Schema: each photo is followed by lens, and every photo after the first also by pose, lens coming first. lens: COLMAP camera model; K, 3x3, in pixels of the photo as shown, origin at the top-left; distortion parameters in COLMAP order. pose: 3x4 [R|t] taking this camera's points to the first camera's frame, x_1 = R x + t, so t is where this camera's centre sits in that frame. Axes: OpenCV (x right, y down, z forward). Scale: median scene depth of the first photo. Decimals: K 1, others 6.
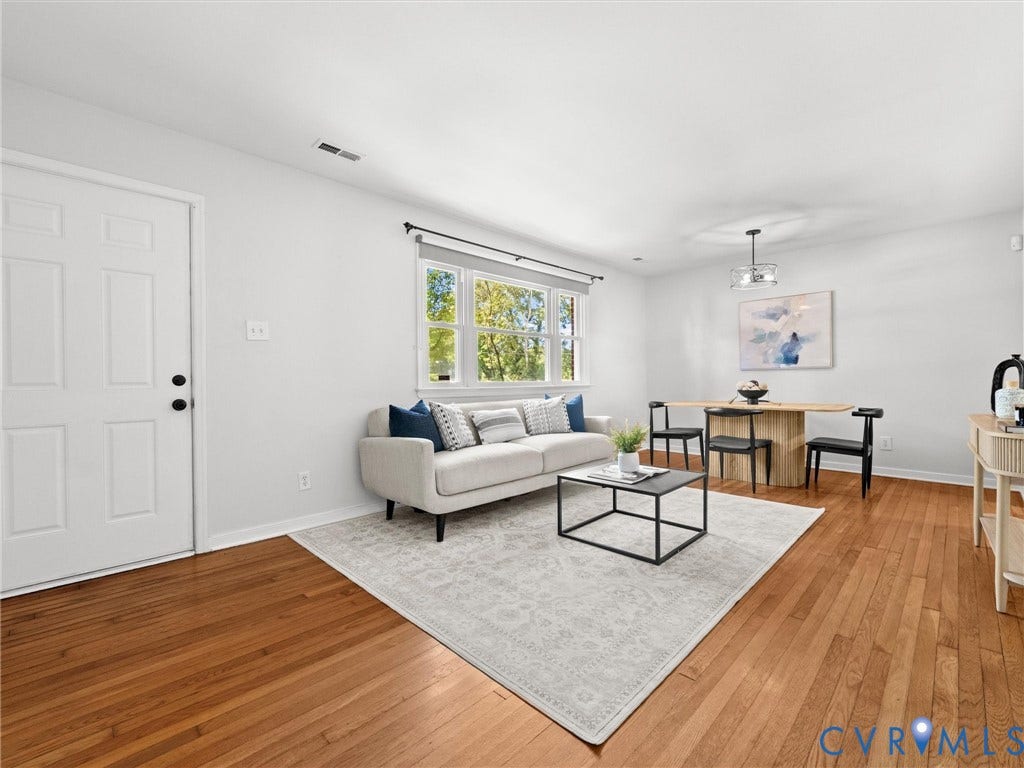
lens RADIAL K [[444.3, 0, 512.0], [0, 444.3, 384.0], [0, 0, 1]] dist [-0.000329, -0.000149]
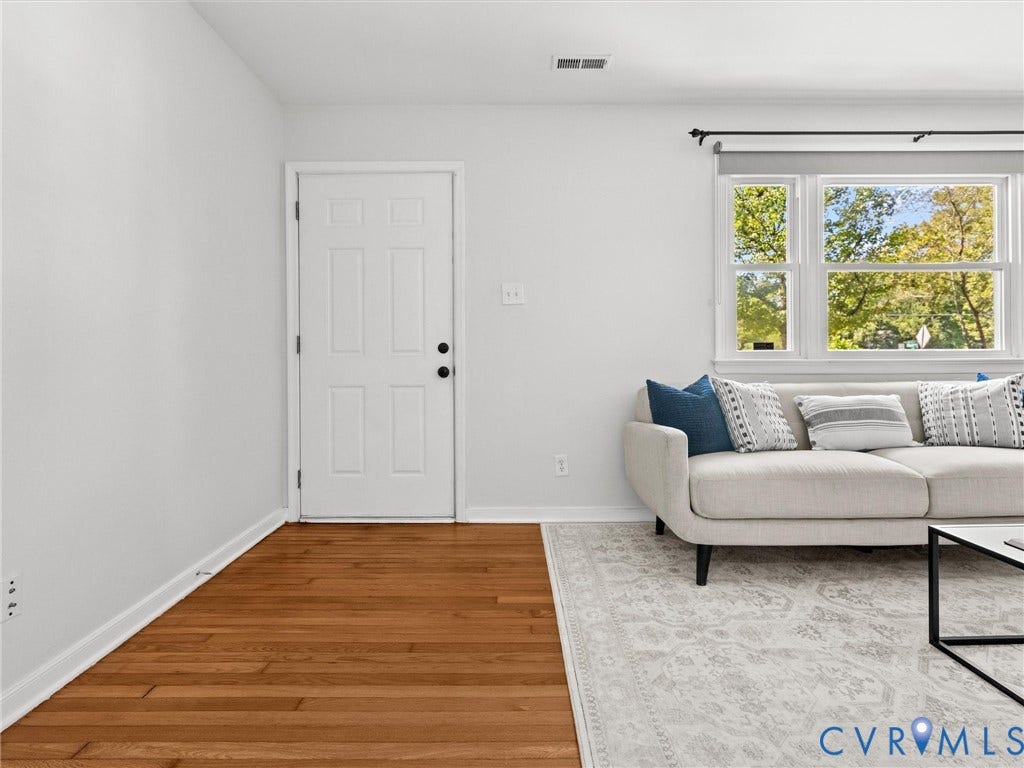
lens RADIAL K [[522.2, 0, 510.4], [0, 522.2, 359.1], [0, 0, 1]] dist [-0.000139, -0.000329]
pose [[0.711549, 0.003798, -0.702626, 0.165263], [-0.006208, 0.999980, -0.000883, 0.014035], [0.702609, 0.004990, 0.711558, 0.207991]]
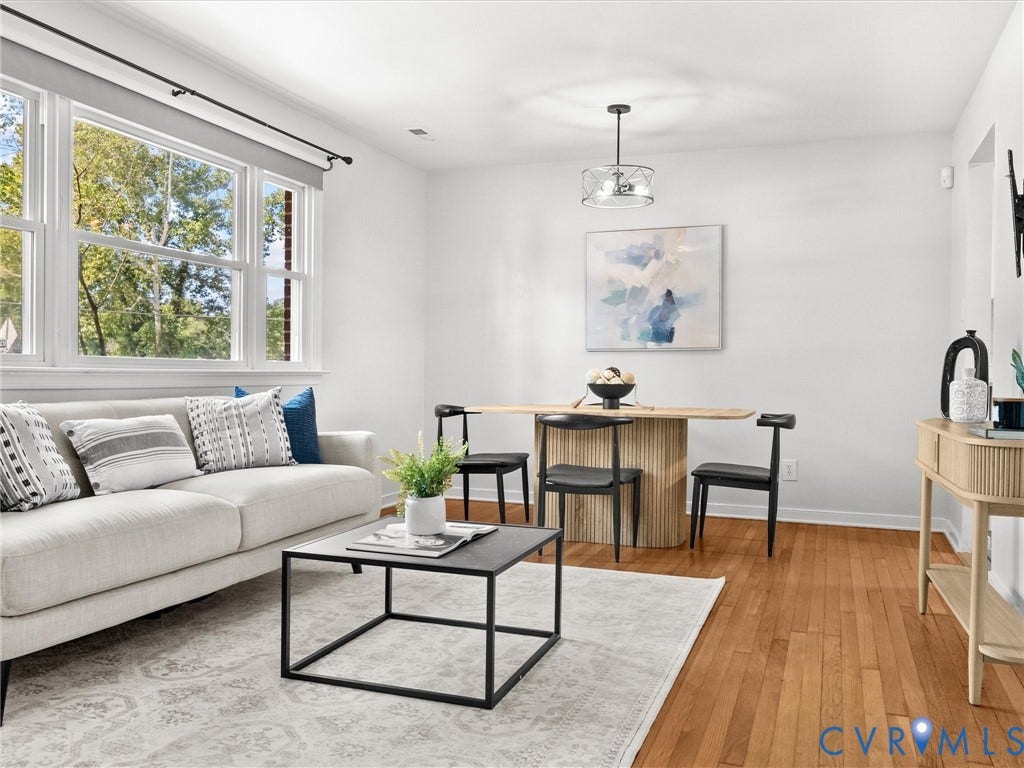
lens RADIAL K [[856.6, 0, 512.0], [0, 856.6, 384.0], [0, 0, 1]] dist [0.001102, -0.000393]
pose [[0.909848, 0.013834, 0.414711, -0.050984], [-0.015646, 0.999877, 0.000972, 0.020726], [-0.414646, -0.007372, 0.909953, 0.062567]]
